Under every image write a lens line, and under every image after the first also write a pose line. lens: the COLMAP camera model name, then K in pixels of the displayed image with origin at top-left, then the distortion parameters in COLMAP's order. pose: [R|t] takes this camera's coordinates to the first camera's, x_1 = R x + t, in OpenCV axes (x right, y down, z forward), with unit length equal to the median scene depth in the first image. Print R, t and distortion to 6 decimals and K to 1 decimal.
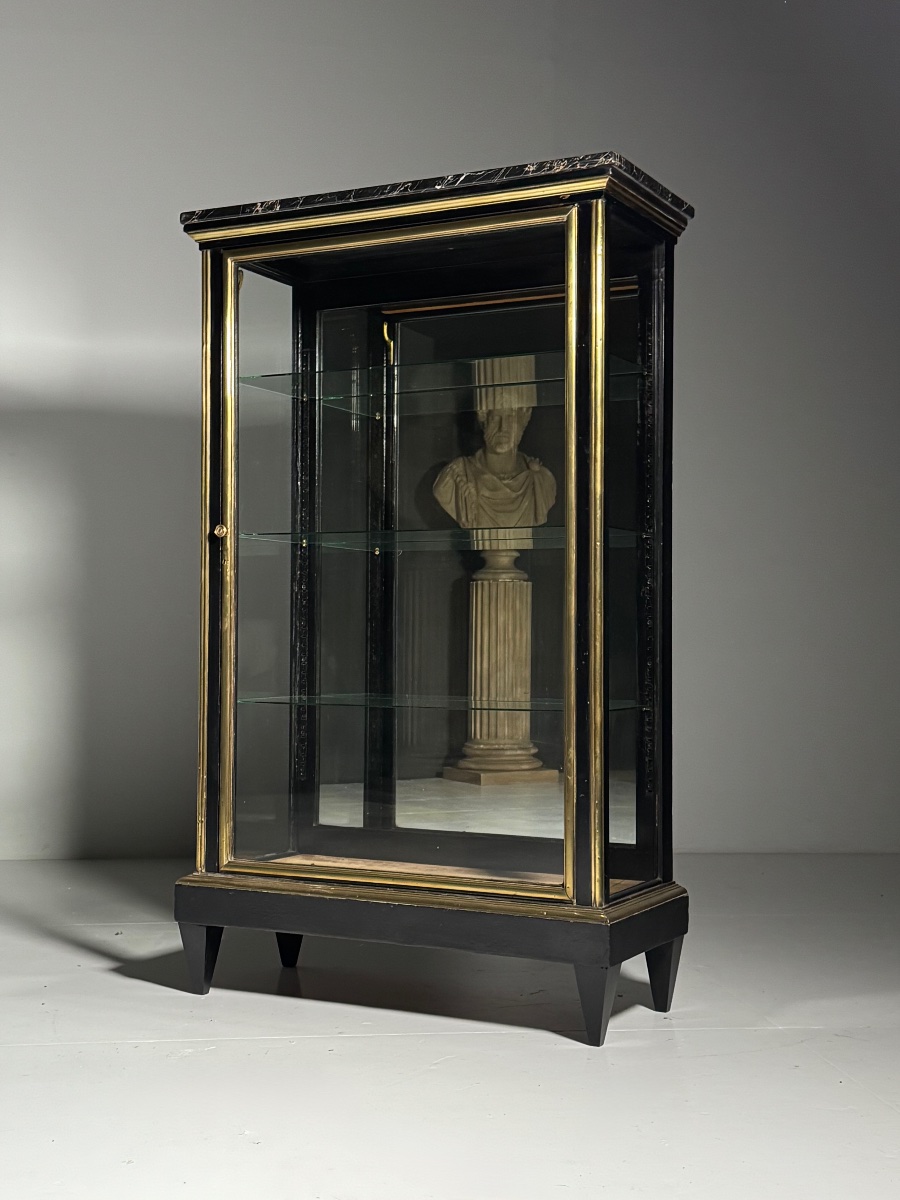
lens RADIAL K [[1625.7, 0, 447.0], [0, 1625.7, 600.8], [0, 0, 1]] dist [0.091487, 0.000000]
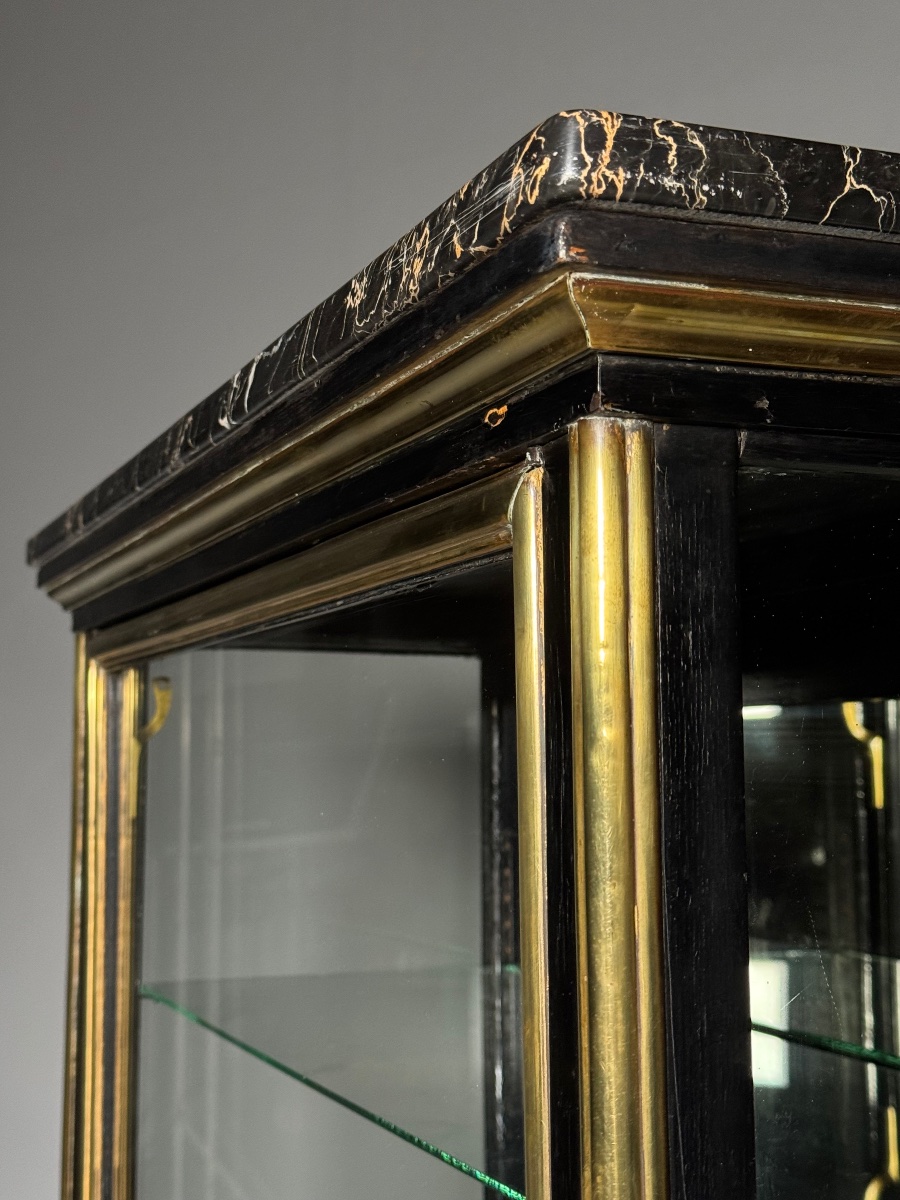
lens RADIAL K [[1780.5, 0, 451.2], [0, 1780.5, 612.8], [0, 0, 1]] dist [0.152428, 0.000000]
pose [[0.769336, -0.070789, -0.634910, 0.188441], [0.030763, 0.996794, -0.073862, -0.210283], [0.638103, 0.037293, 0.769047, 0.842342]]
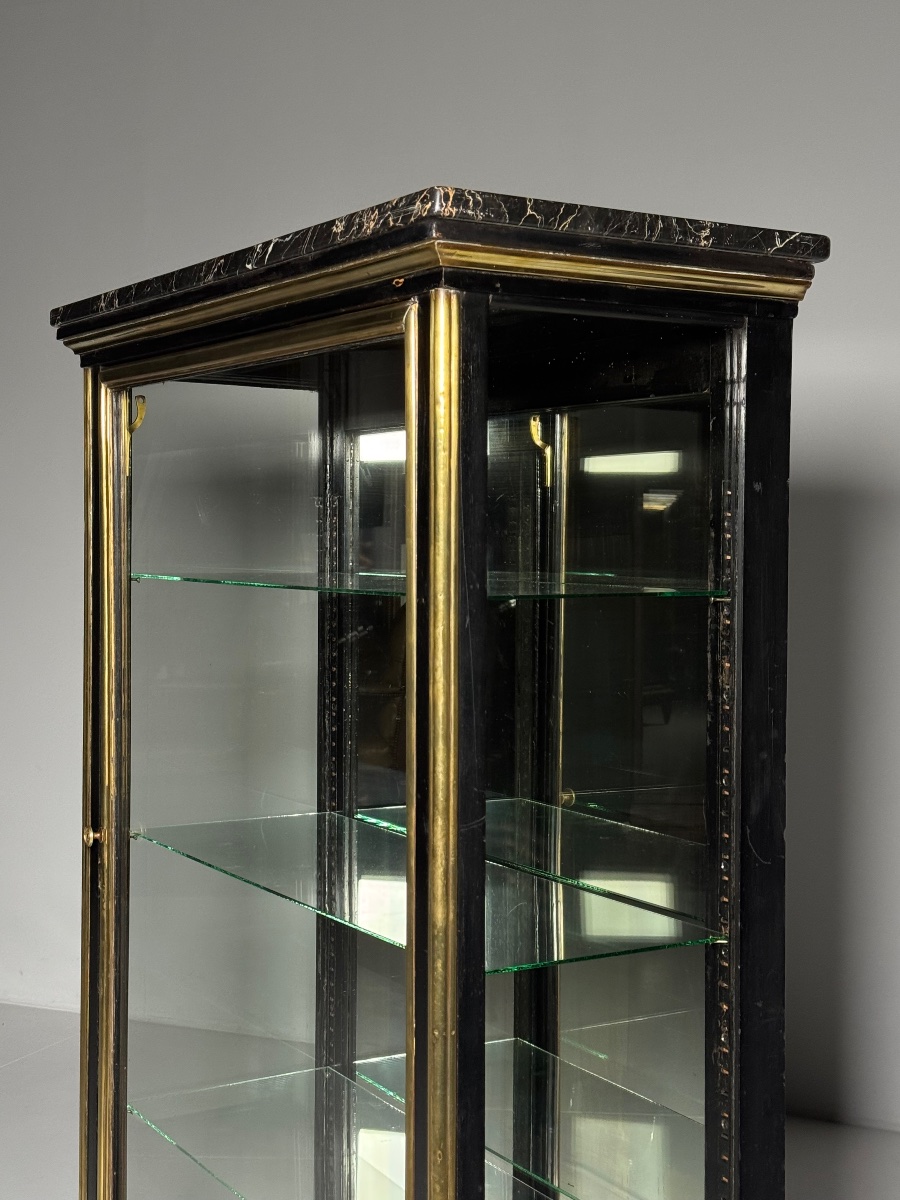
lens RADIAL K [[1705.2, 0, 461.3], [0, 1705.2, 602.7], [0, 0, 1]] dist [0.121547, 0.000000]
pose [[0.865315, 0.016957, -0.500942, 0.332862], [0.014950, 0.998110, 0.059610, -0.183212], [0.501006, -0.059070, 0.863425, 0.575078]]
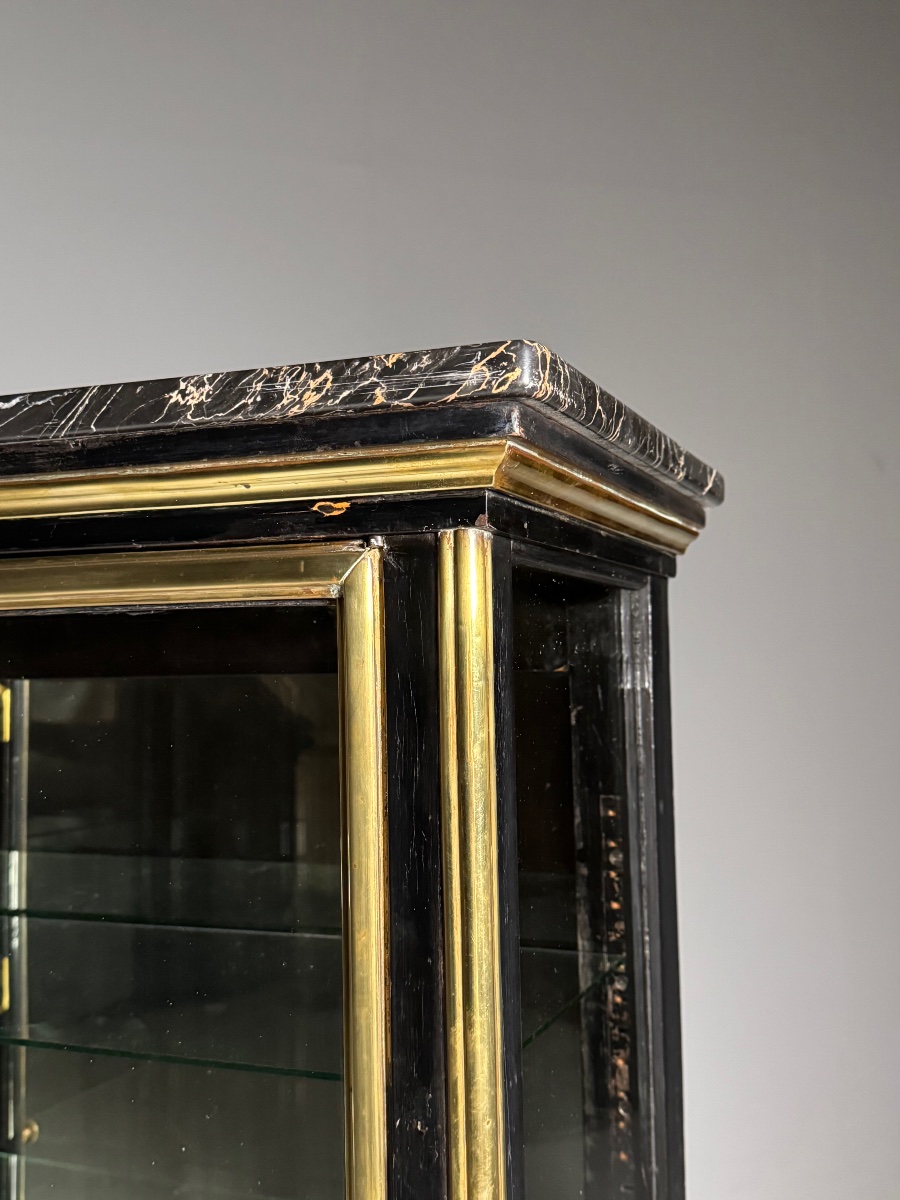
lens RADIAL K [[1270.2, 0, 450.5], [0, 1270.2, 586.7], [0, 0, 1]] dist [0.130345, 0.000000]
pose [[0.994536, -0.016404, 0.103102, 0.069487], [0.020077, 0.999197, -0.034682, -0.226362], [-0.102450, 0.036563, 0.994066, 0.798356]]
